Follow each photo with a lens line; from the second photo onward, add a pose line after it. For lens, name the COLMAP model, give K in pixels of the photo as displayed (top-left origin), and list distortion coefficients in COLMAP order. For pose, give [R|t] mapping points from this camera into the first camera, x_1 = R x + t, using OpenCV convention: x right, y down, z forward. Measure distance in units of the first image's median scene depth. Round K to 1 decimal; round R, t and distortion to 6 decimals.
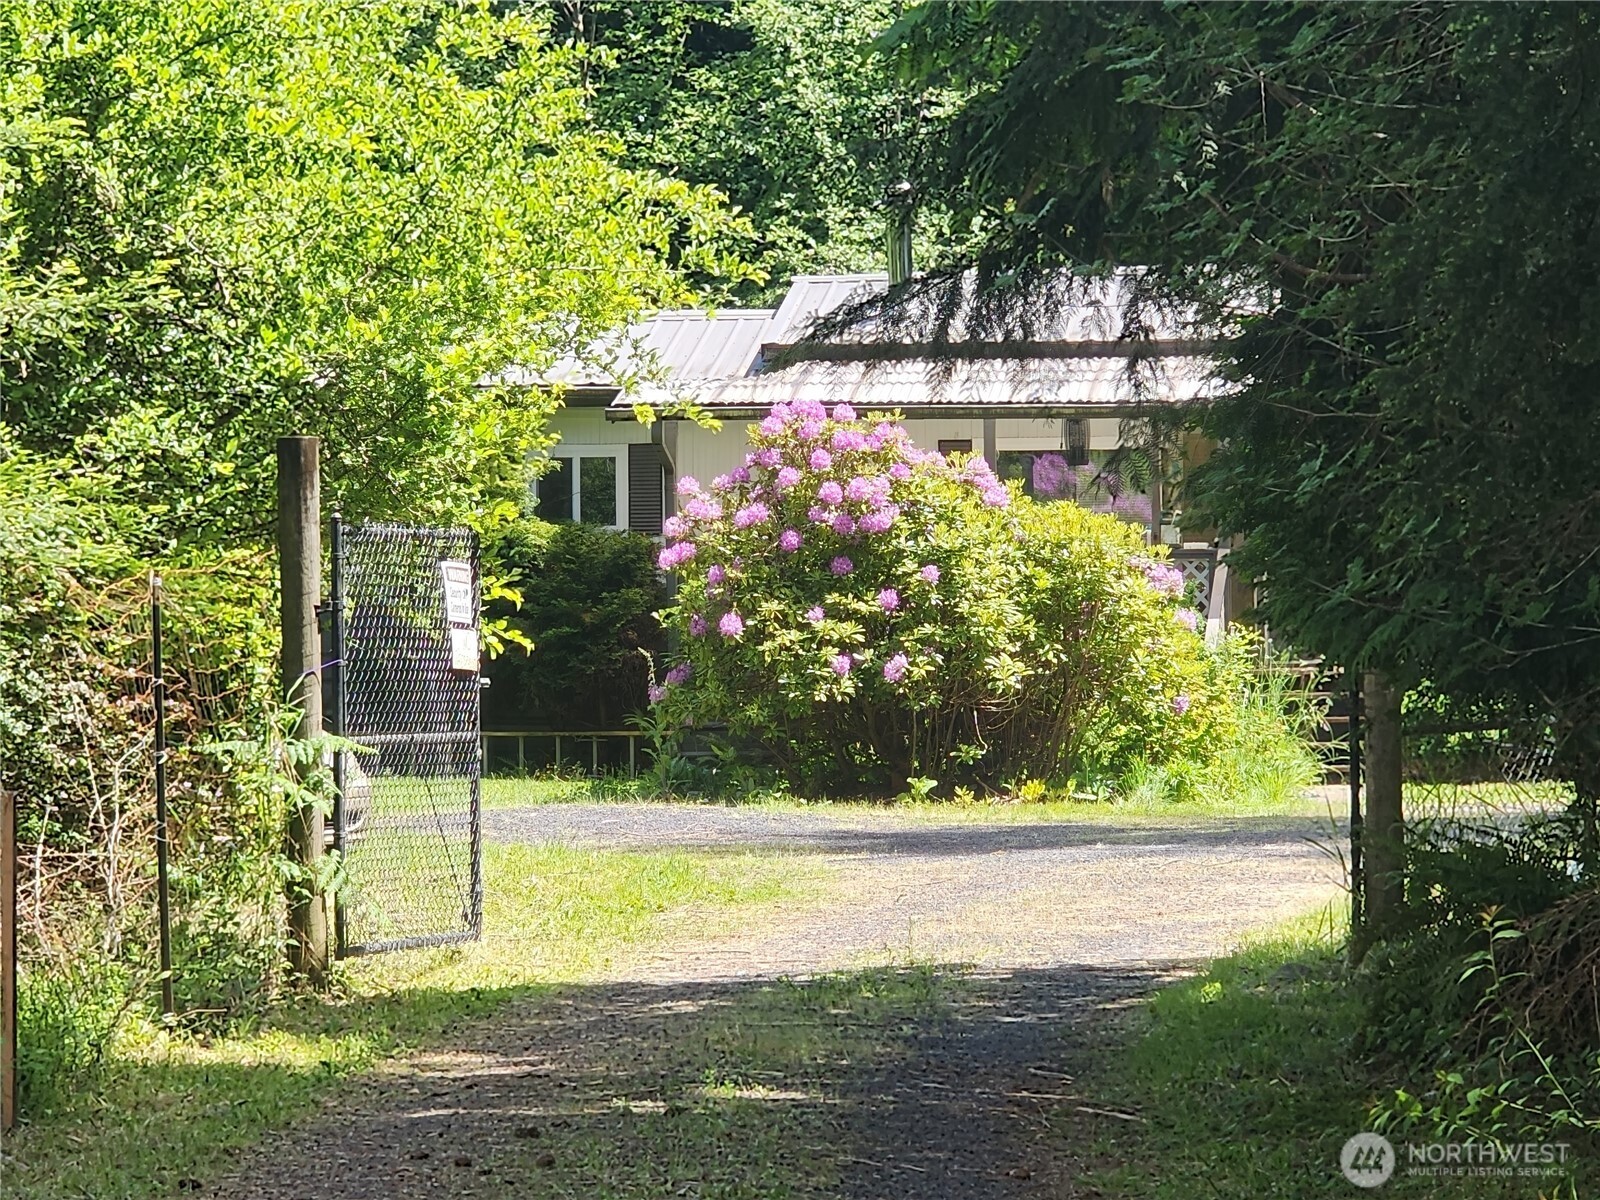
lens RADIAL K [[6357.2, 0, 797.7], [0, 6357.2, 630.1], [0, 0, 1]] dist [-1.216886, 4.945227]
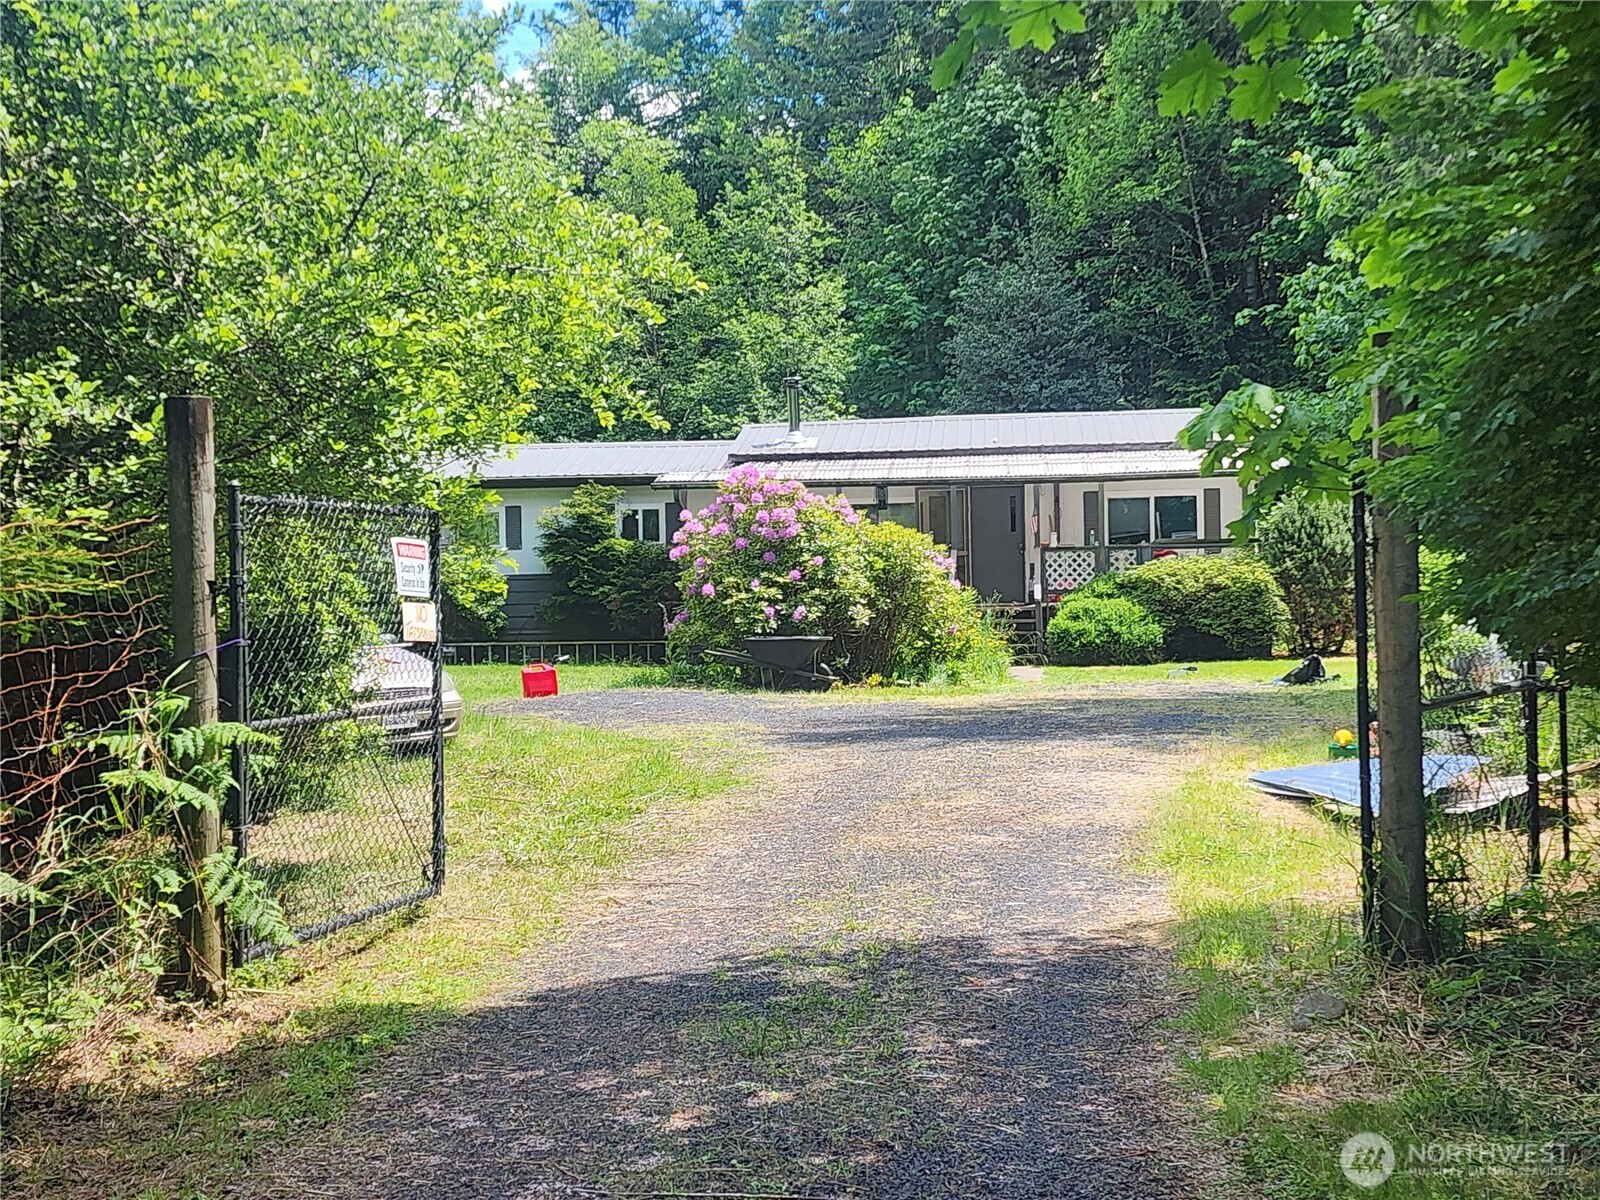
lens RADIAL K [[1607.5, 0, 800.0], [0, 1607.5, 600.0], [0, 0, 1]] dist [0.000527, -0.002256]
pose [[0.999528, -0.008658, 0.029467, 0.002088], [0.008400, 0.999925, 0.008876, -0.001774], [-0.029542, -0.008624, 0.999526, 0.540370]]
